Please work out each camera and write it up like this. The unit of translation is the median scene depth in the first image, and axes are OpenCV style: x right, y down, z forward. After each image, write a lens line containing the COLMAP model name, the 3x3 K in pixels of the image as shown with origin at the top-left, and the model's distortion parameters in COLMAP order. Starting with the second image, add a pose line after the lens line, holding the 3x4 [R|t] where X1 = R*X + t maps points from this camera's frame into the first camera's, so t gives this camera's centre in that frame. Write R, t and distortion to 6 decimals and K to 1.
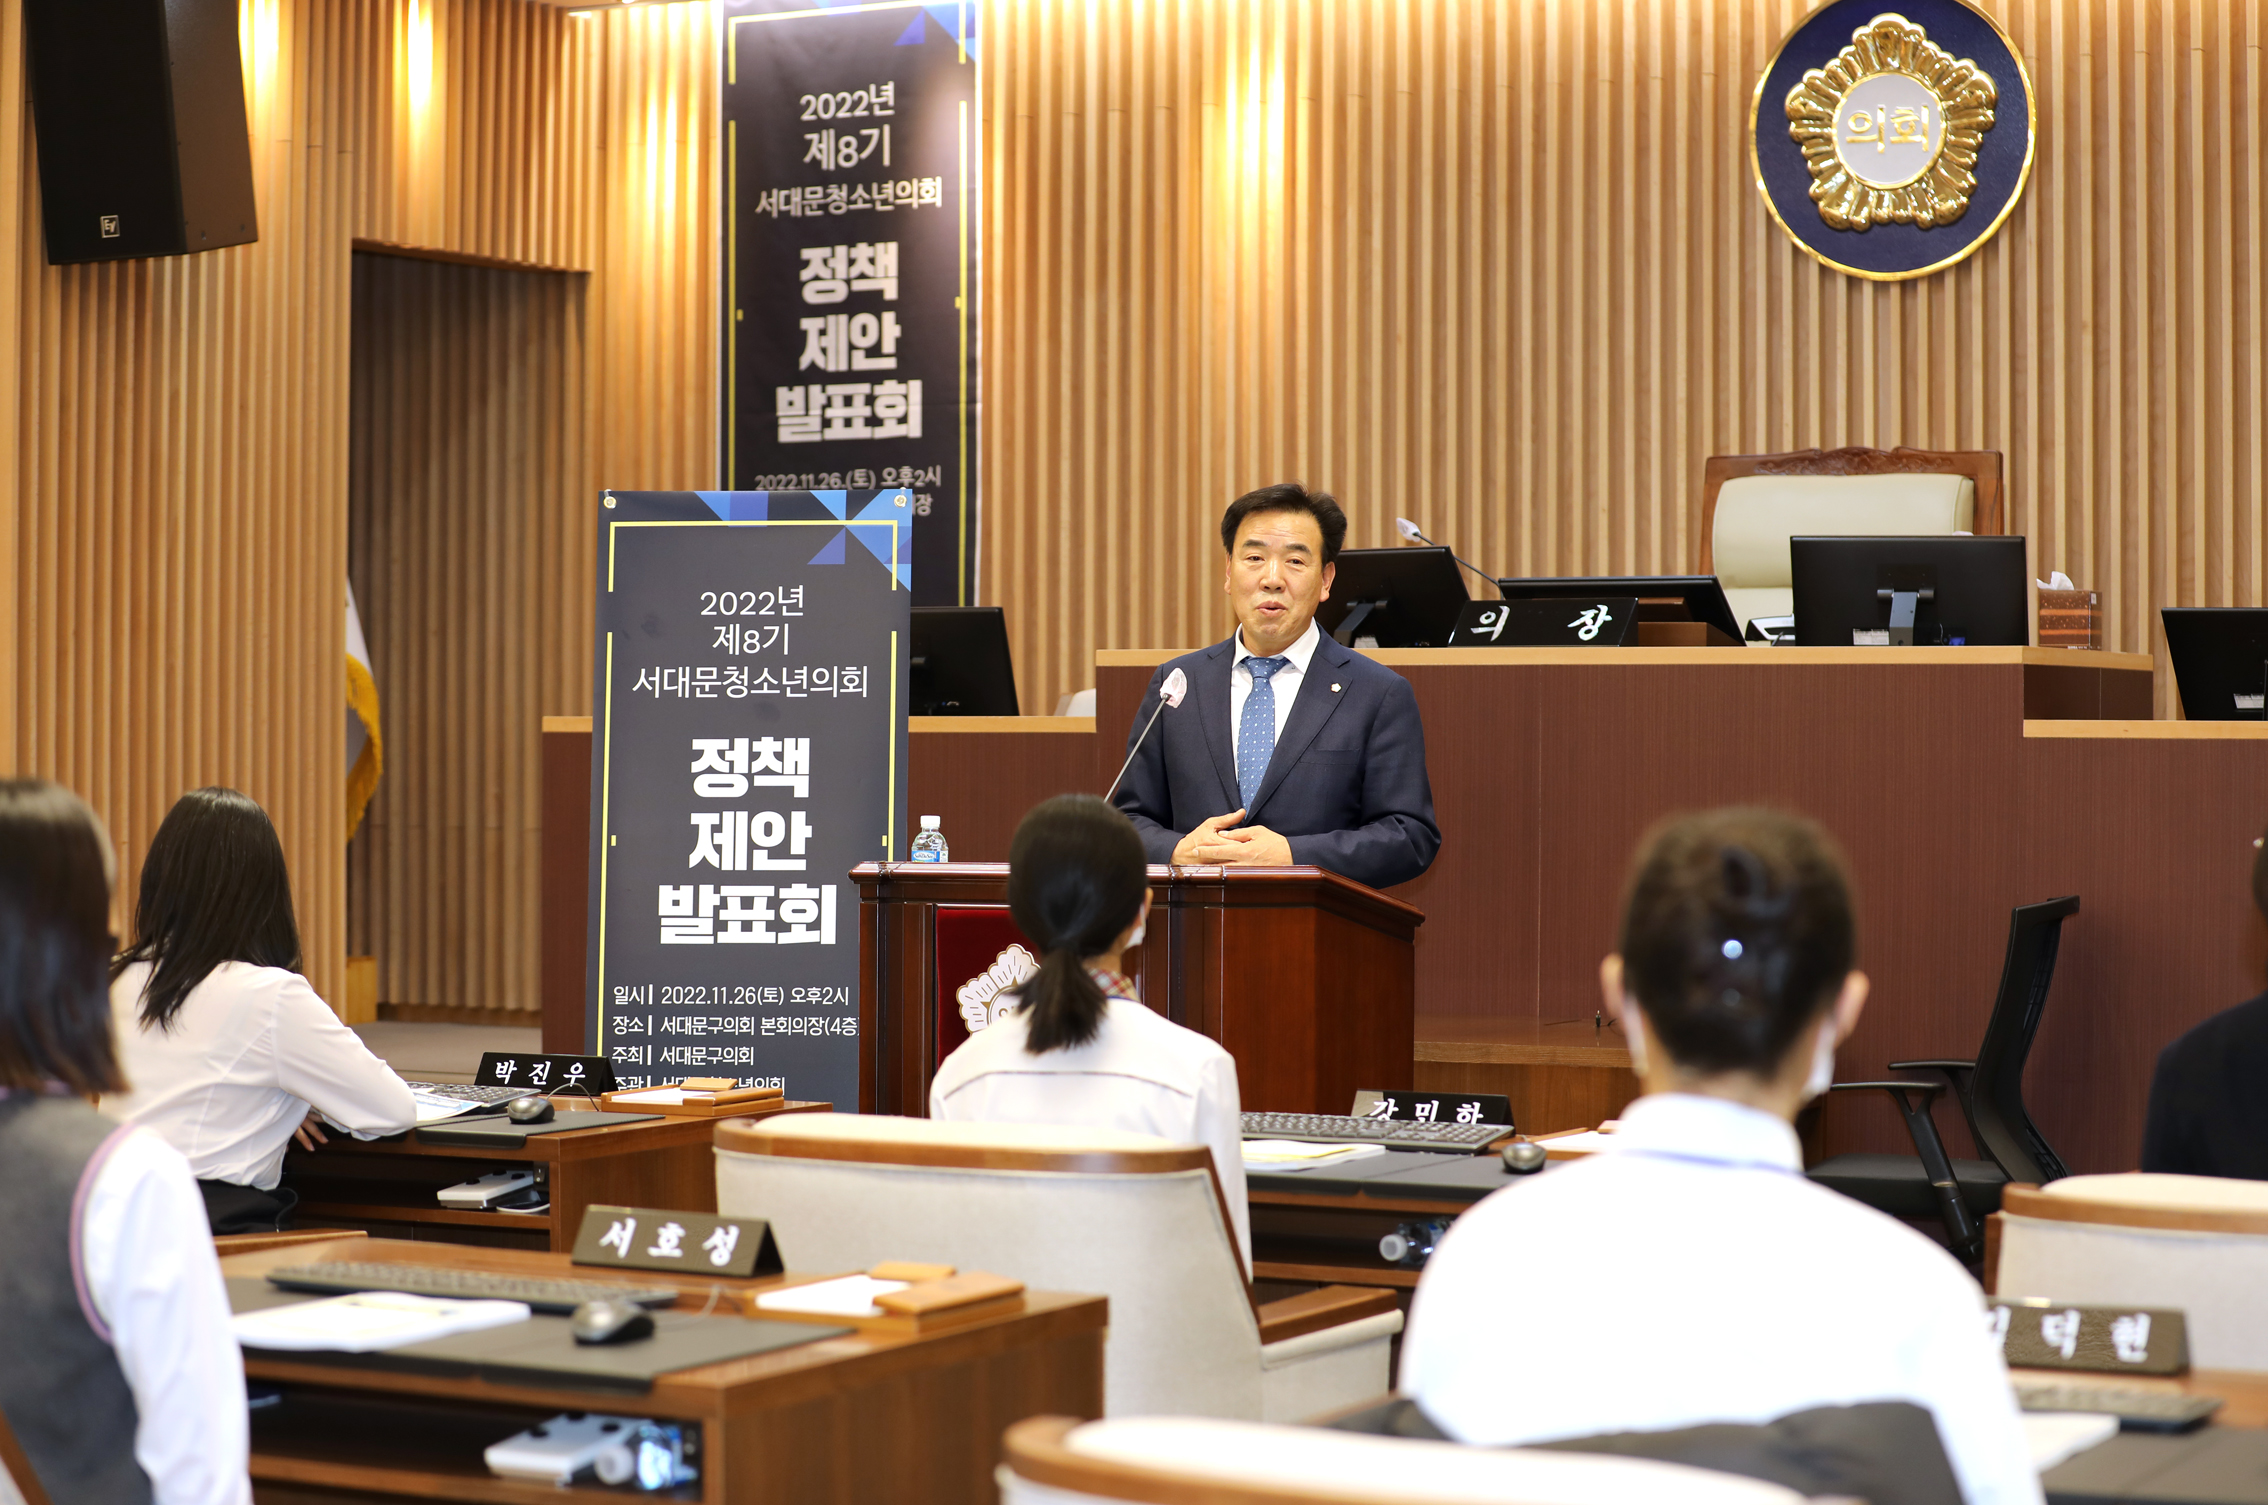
lens RADIAL K [[4828.5, 0, 1134.0], [0, 4828.5, 752.5], [0, 0, 1]] dist [-0.316435, 0.066901]
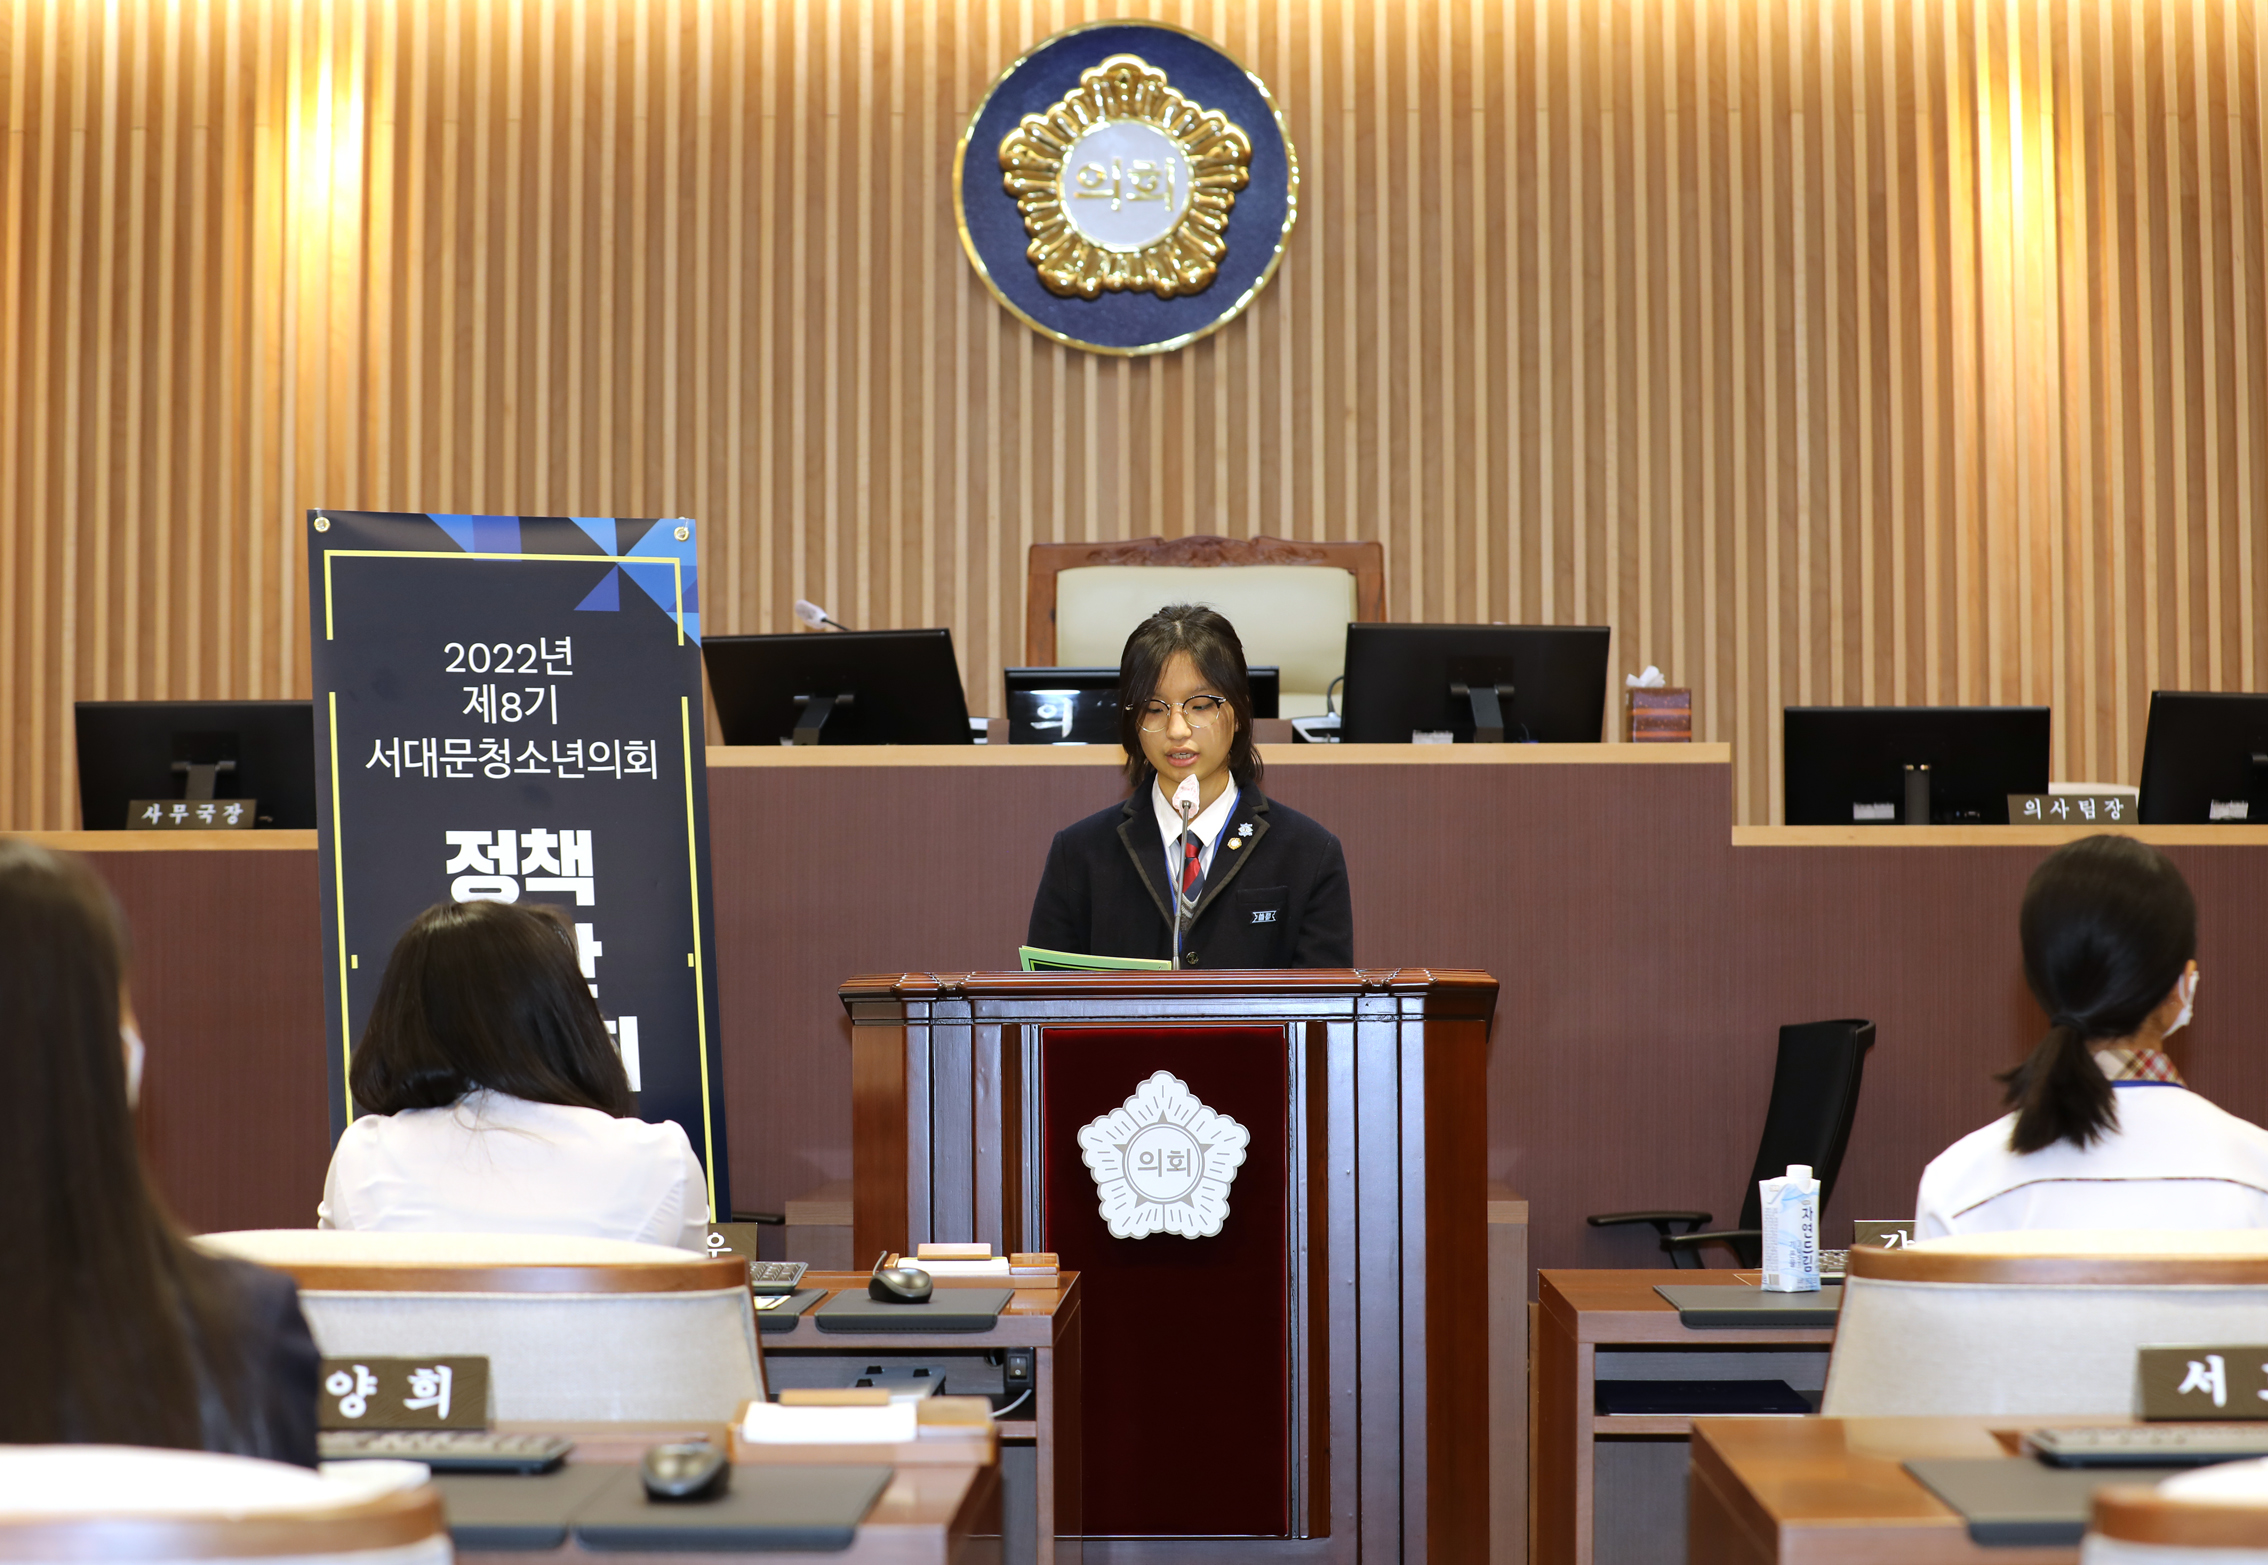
lens RADIAL K [[5129.7, 0, 1134.0], [0, 5129.7, 782.5], [0, 0, 1]] dist [-0.295097, -0.209724]
pose [[0.895591, 0.009636, 0.444773, -0.357289], [0.007743, 0.999276, -0.037240, 0.020862], [-0.444810, 0.036796, 0.894869, 0.214080]]
